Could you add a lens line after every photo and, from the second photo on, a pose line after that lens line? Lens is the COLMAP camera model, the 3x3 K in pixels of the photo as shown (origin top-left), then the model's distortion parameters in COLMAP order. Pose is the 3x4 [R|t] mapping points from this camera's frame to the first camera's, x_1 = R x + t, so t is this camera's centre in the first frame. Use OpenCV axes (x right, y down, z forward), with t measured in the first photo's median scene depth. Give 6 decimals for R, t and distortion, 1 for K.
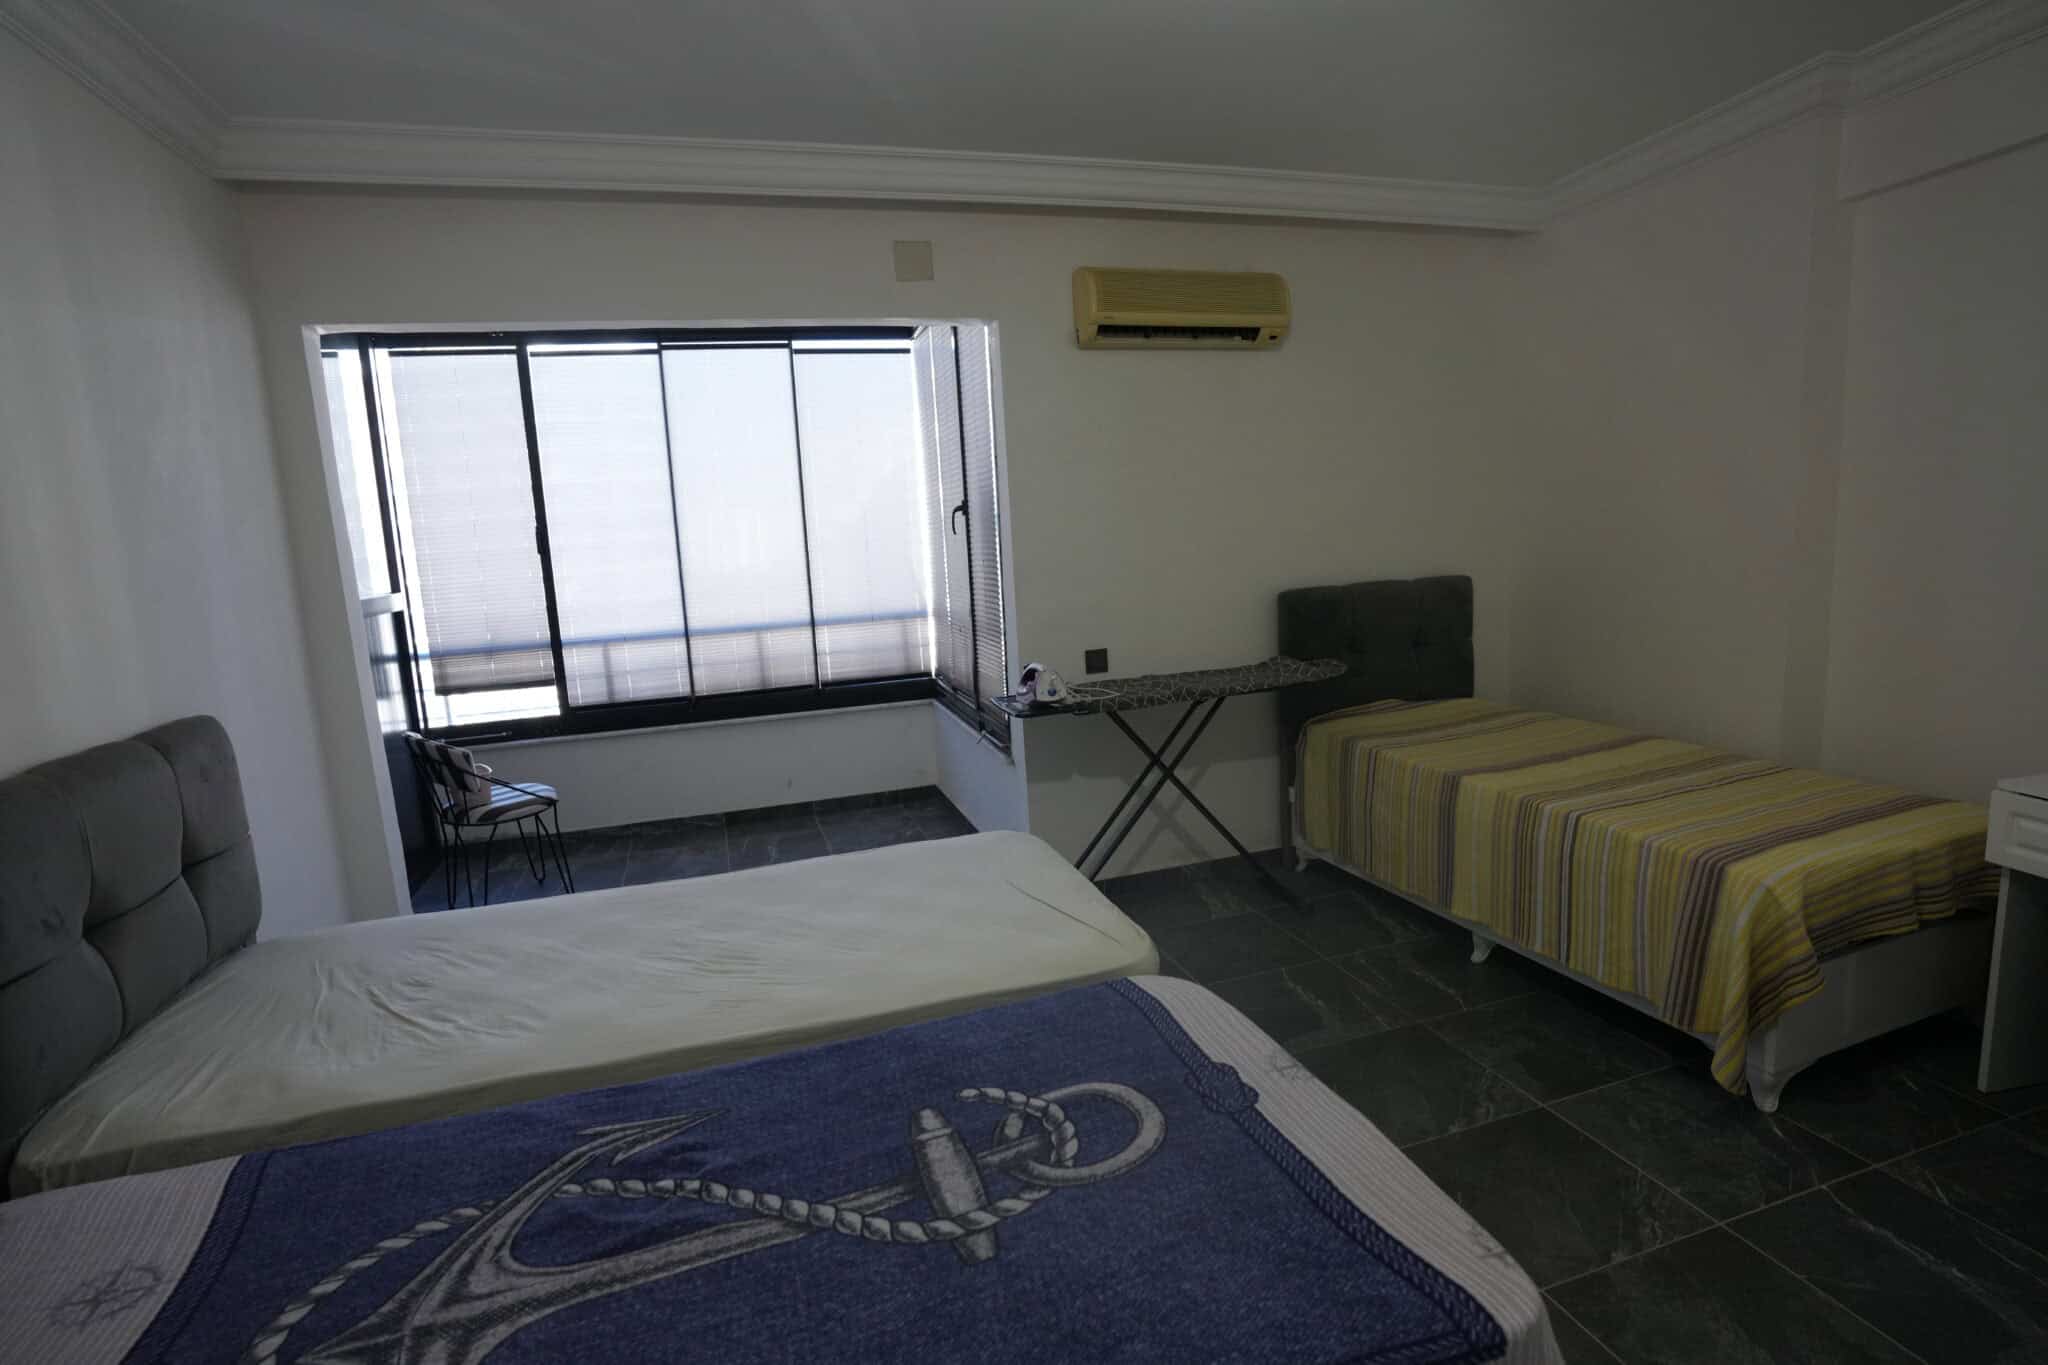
lens RADIAL K [[1001.4, 0, 1021.9], [0, 1001.4, 679.5], [0, 0, 1]] dist [-0.088295, 0.043171]
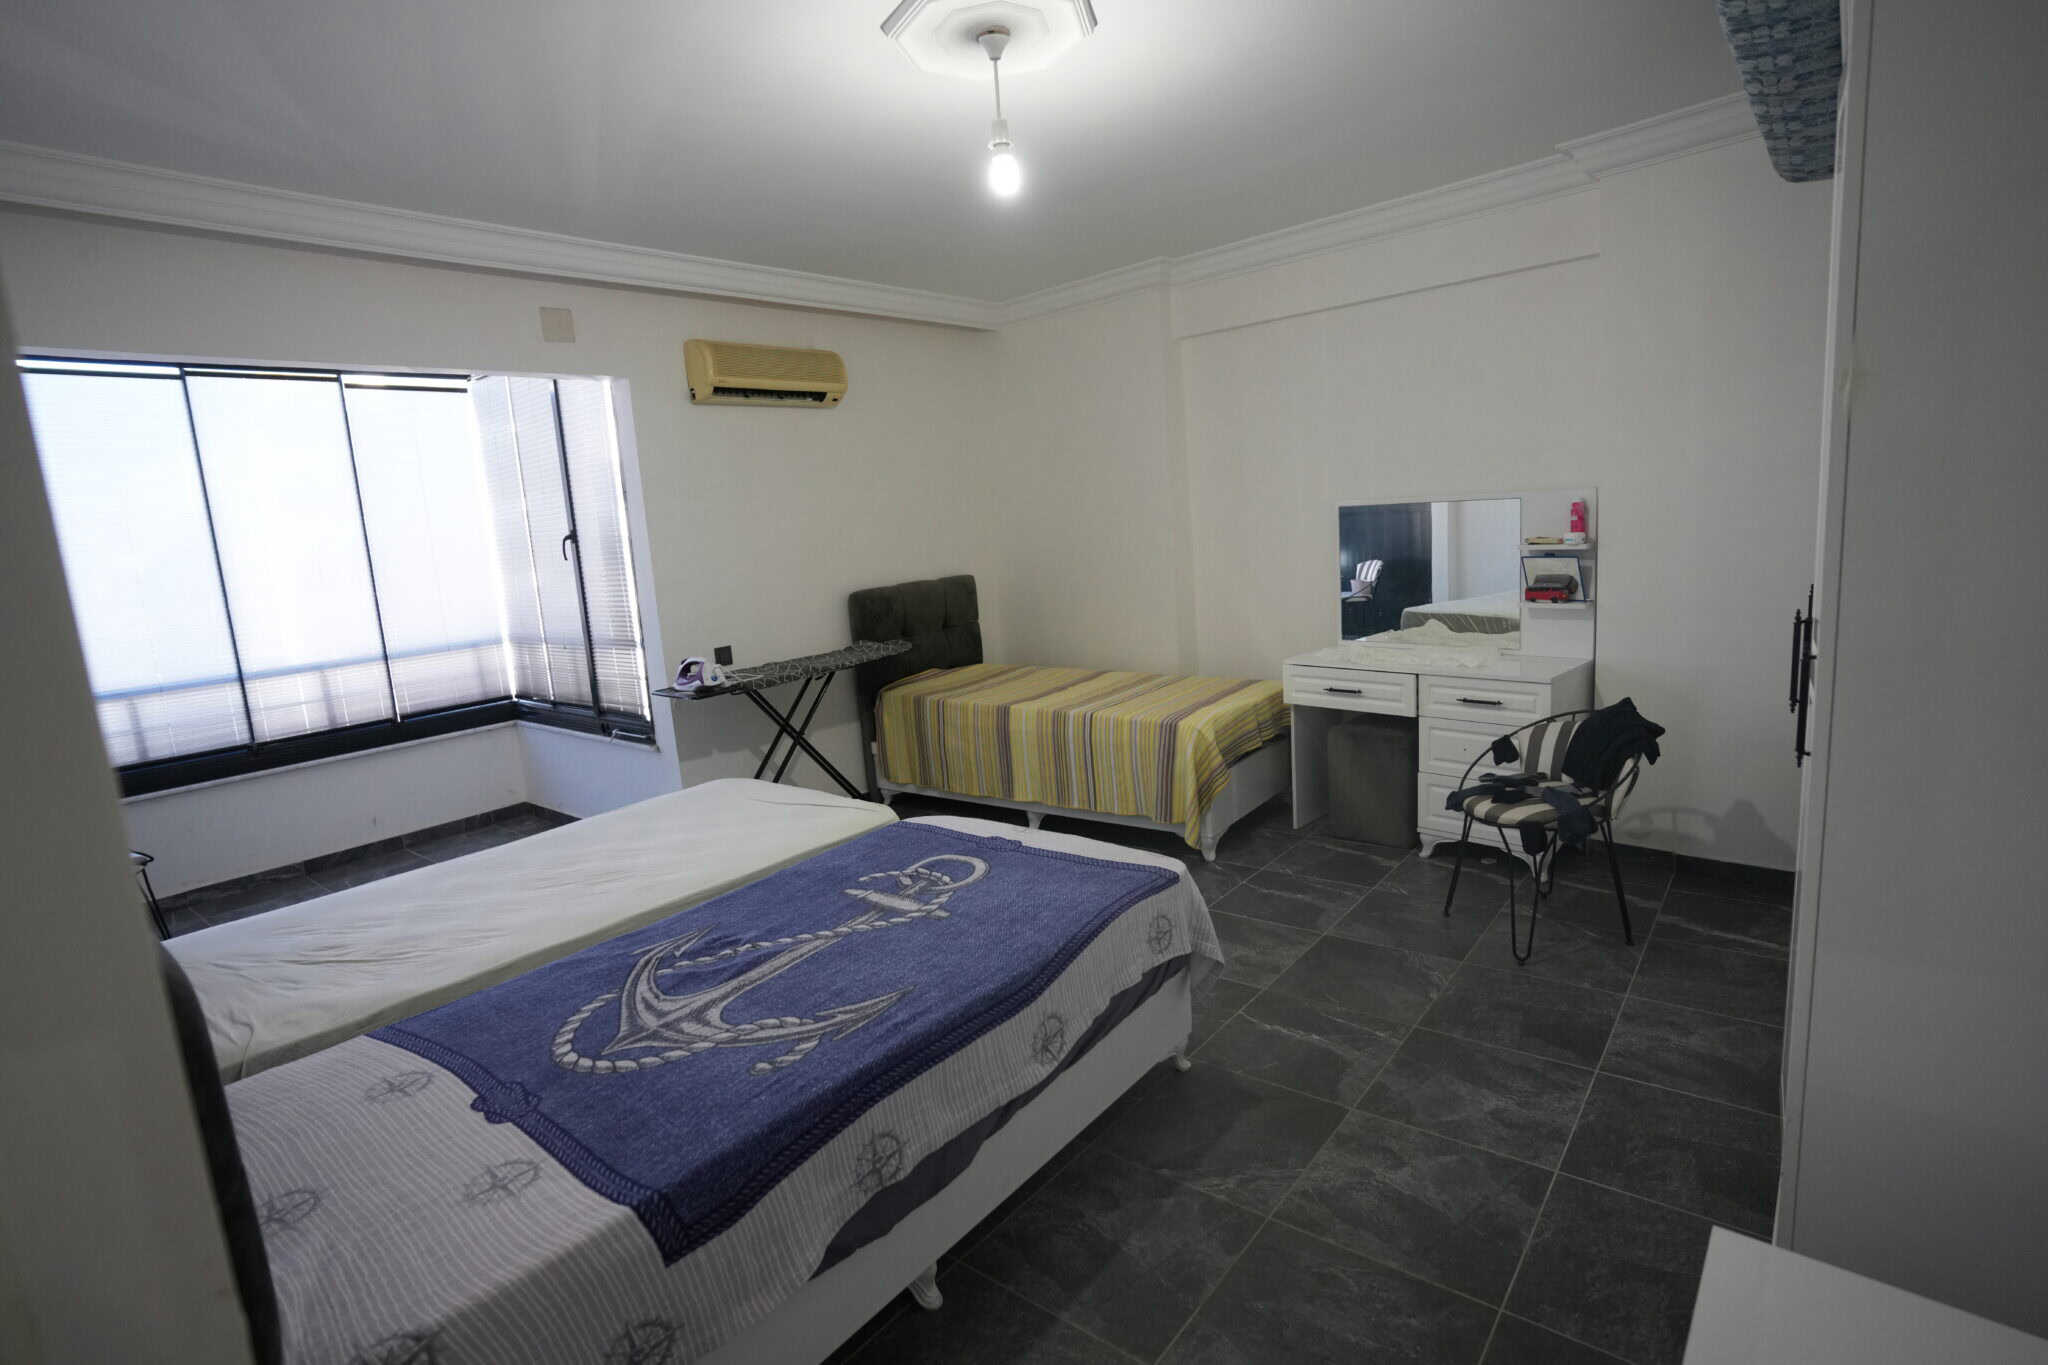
lens RADIAL K [[1001.4, 0, 1021.9], [0, 1001.4, 679.5], [0, 0, 1]] dist [-0.088295, 0.043171]
pose [[0.836568, -0.095537, 0.539469, -0.310239], [0.111314, 0.993780, 0.003376, 0.051399], [-0.536436, 0.057226, 0.841998, -0.245652]]
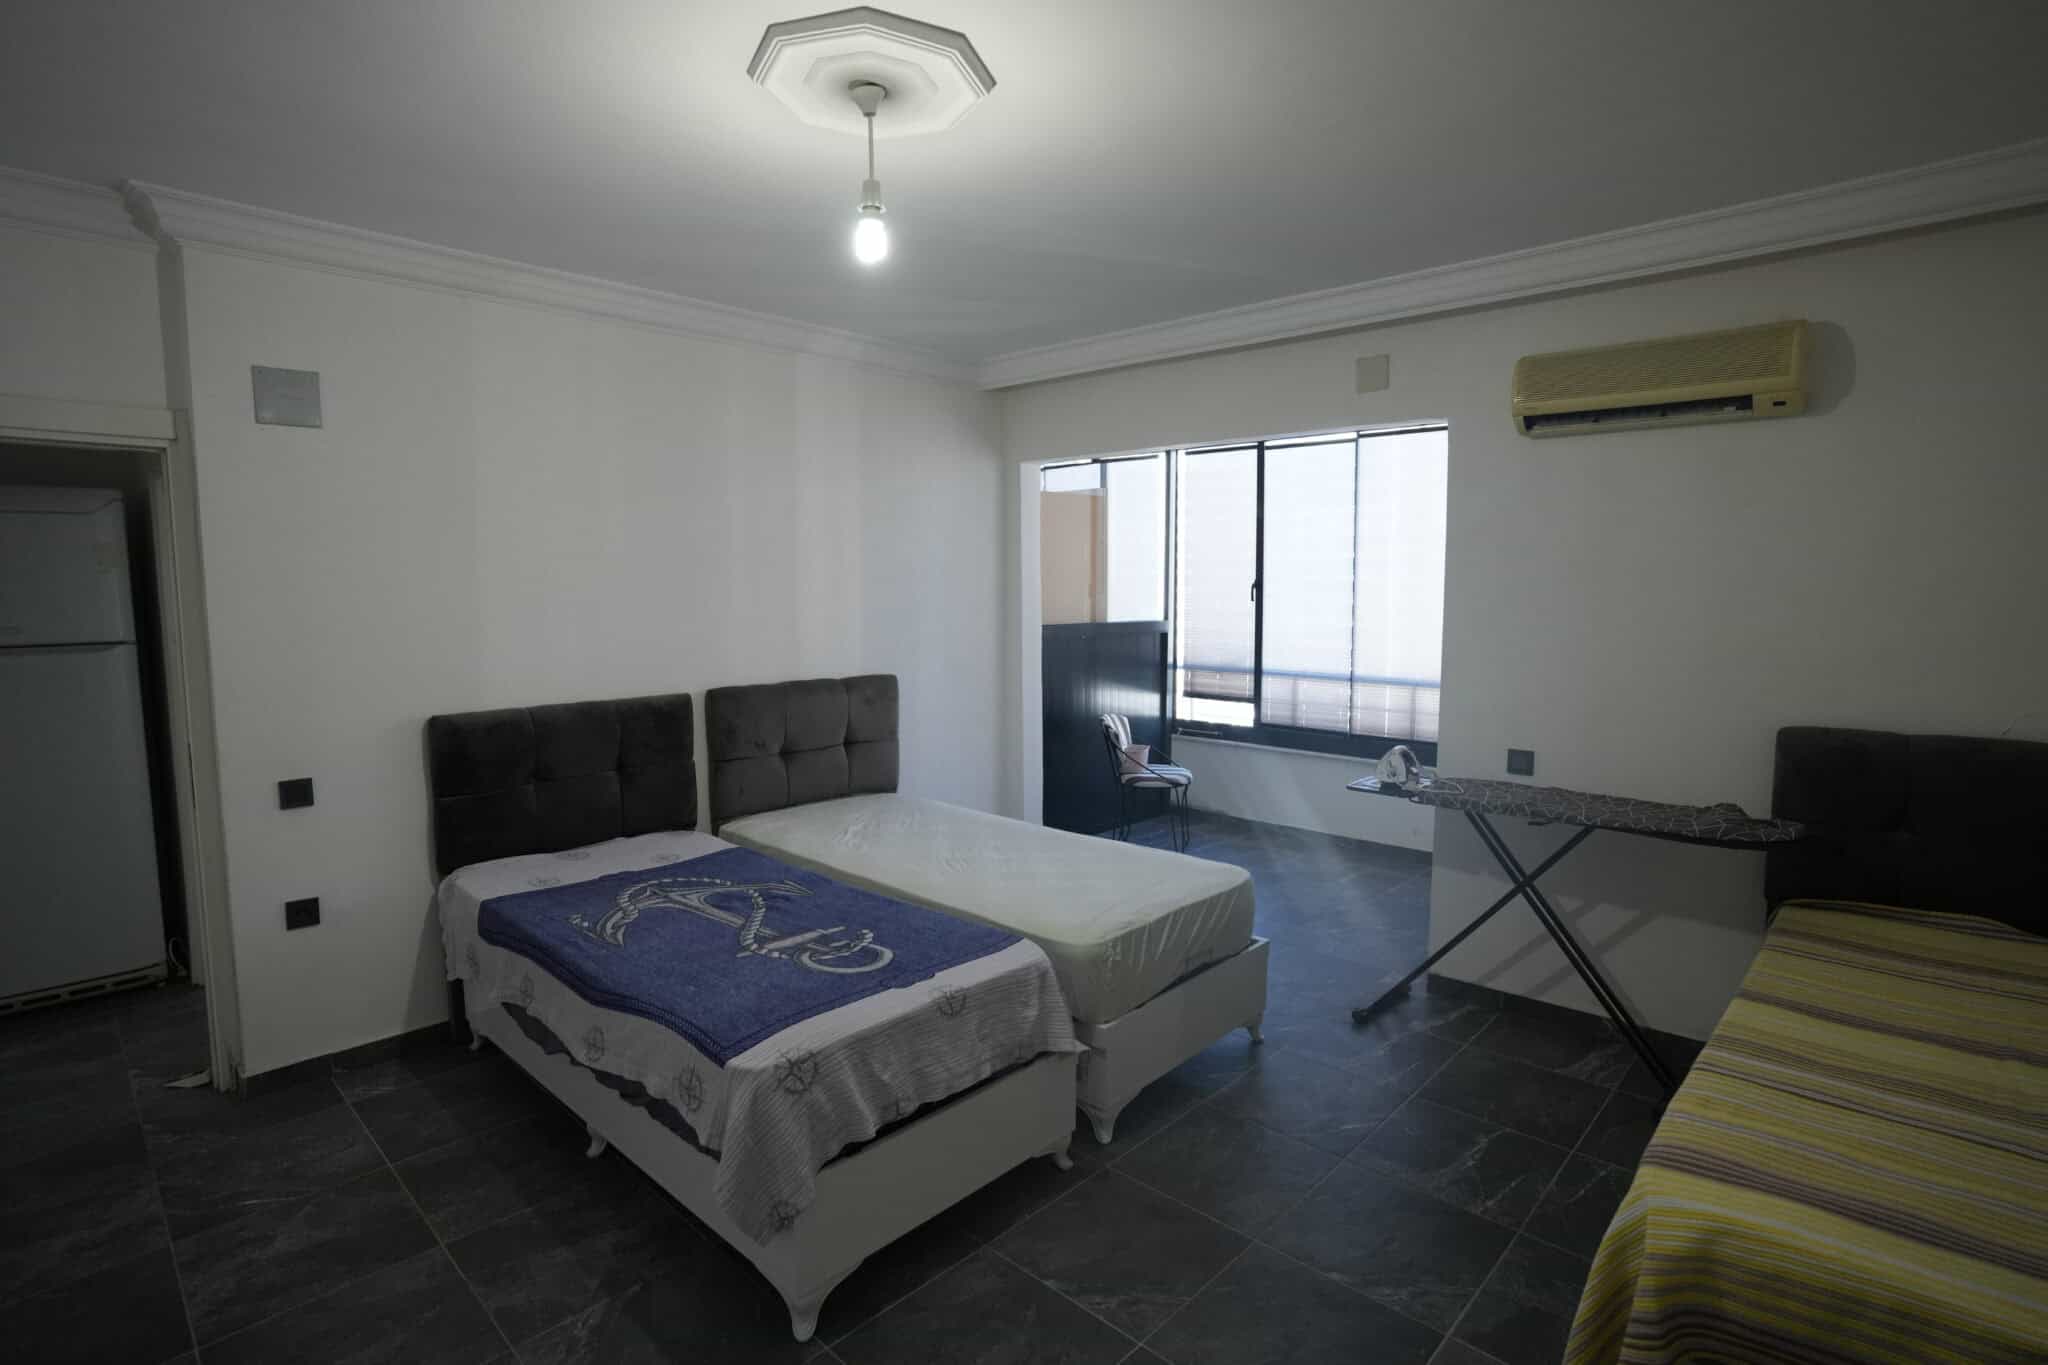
lens RADIAL K [[1001.4, 0, 1021.9], [0, 1001.4, 679.5], [0, 0, 1]] dist [-0.088295, 0.043171]
pose [[0.480838, 0.138542, -0.865795, 0.712309], [-0.162229, 0.984446, 0.067430, -0.090444], [0.861671, 0.108034, 0.495835, 0.133100]]
